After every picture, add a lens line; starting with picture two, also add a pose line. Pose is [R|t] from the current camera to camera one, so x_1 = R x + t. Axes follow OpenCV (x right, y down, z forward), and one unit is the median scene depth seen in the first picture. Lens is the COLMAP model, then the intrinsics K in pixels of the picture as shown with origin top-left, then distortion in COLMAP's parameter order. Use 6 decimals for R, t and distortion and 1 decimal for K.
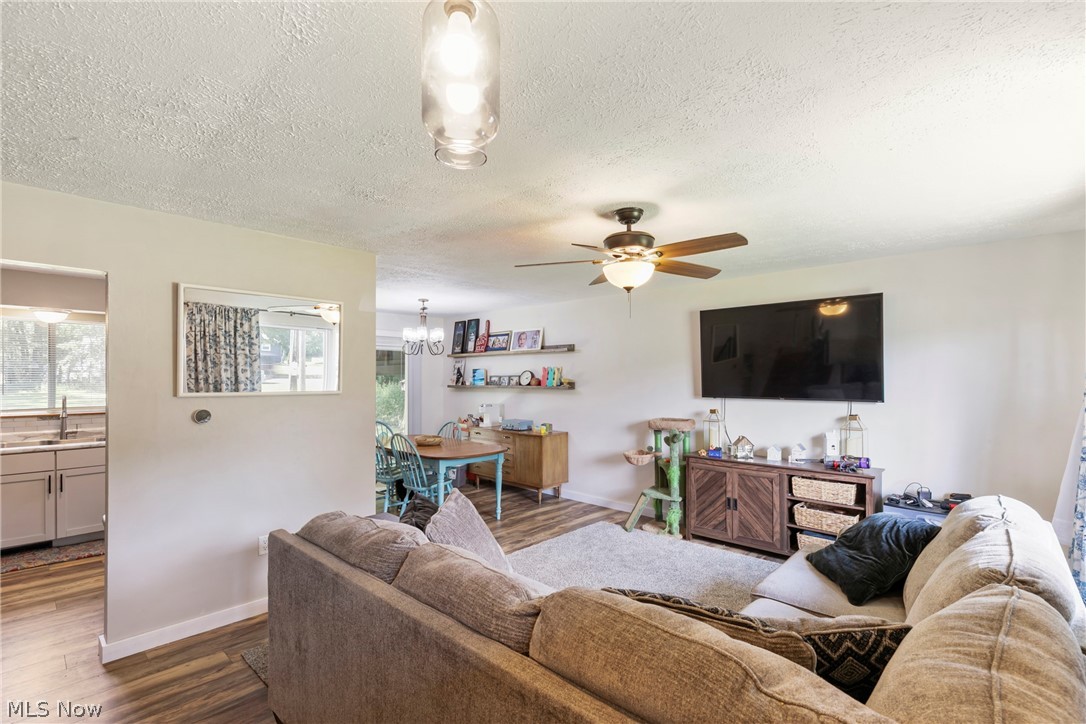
lens RADIAL K [[506.6, 0, 537.2], [0, 506.6, 375.7], [0, 0, 1]] dist [0.000445, 0.000015]
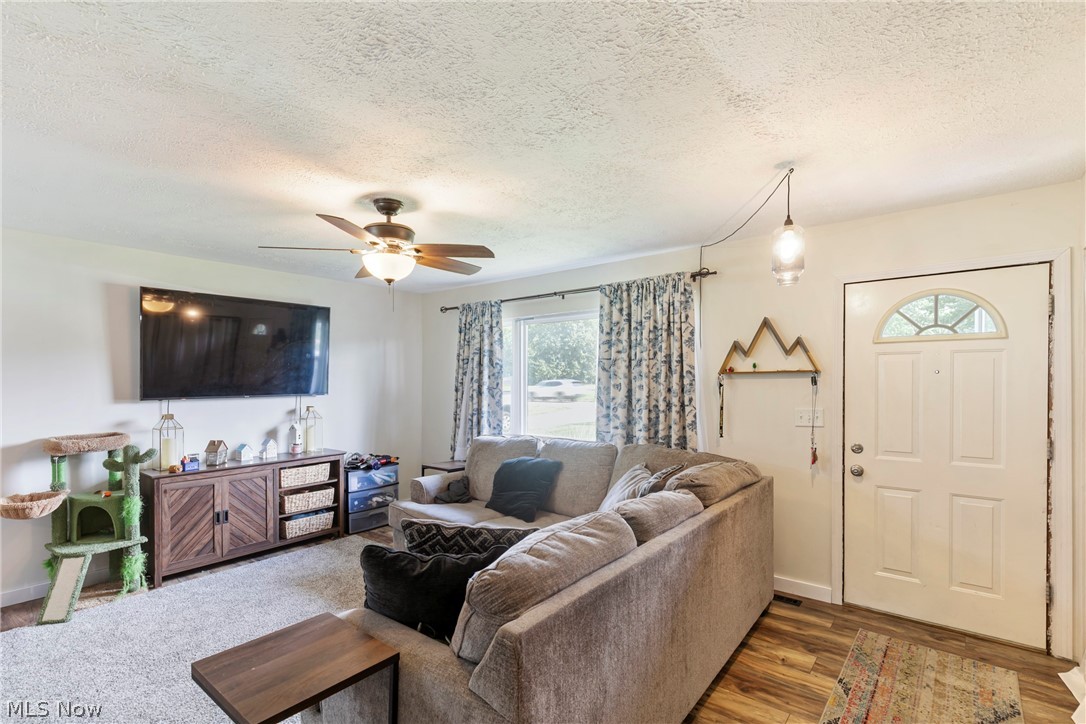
lens RADIAL K [[506.6, 0, 537.2], [0, 506.6, 375.7], [0, 0, 1]] dist [0.000445, 0.000015]
pose [[-0.075225, 0.004978, 0.997154, -0.544127], [0.006720, 0.999967, -0.004485, 0.013618], [-0.997144, 0.006363, -0.075256, 0.519744]]
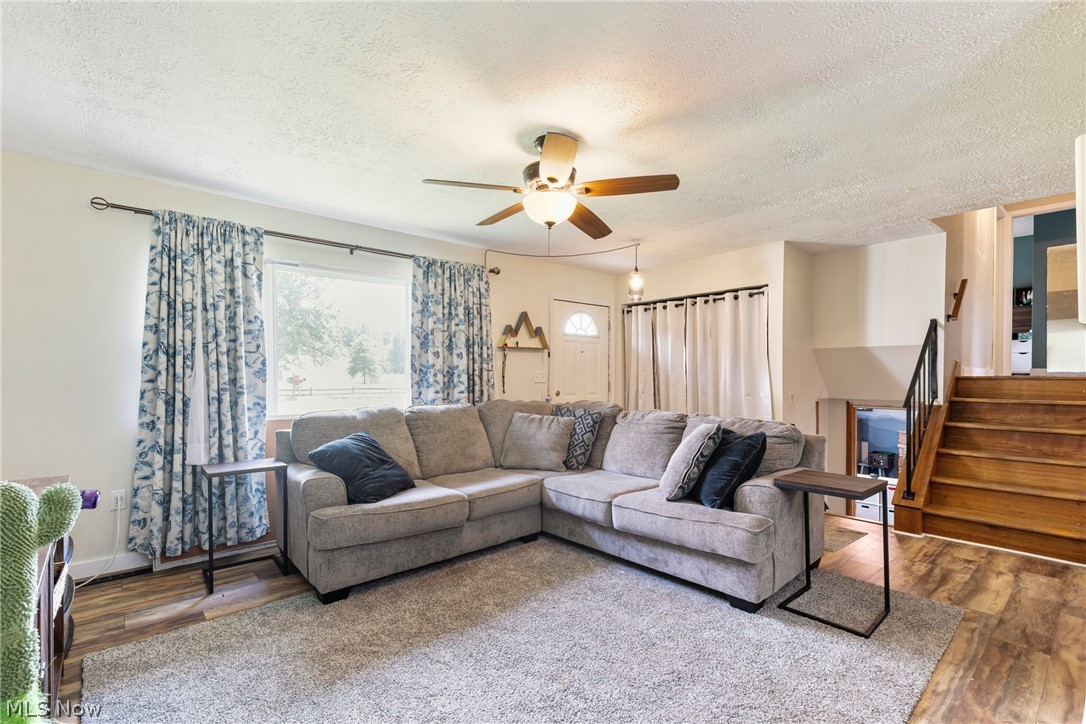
lens RADIAL K [[493.8, 0, 544.0], [0, 493.8, 378.7], [0, 0, 1]] dist [0.004763, 0.000249]
pose [[-0.995959, -0.005795, 0.089626, 0.069643], [-0.004916, 0.999938, 0.010023, 0.067734], [-0.089678, 0.009542, -0.995925, 1.264365]]
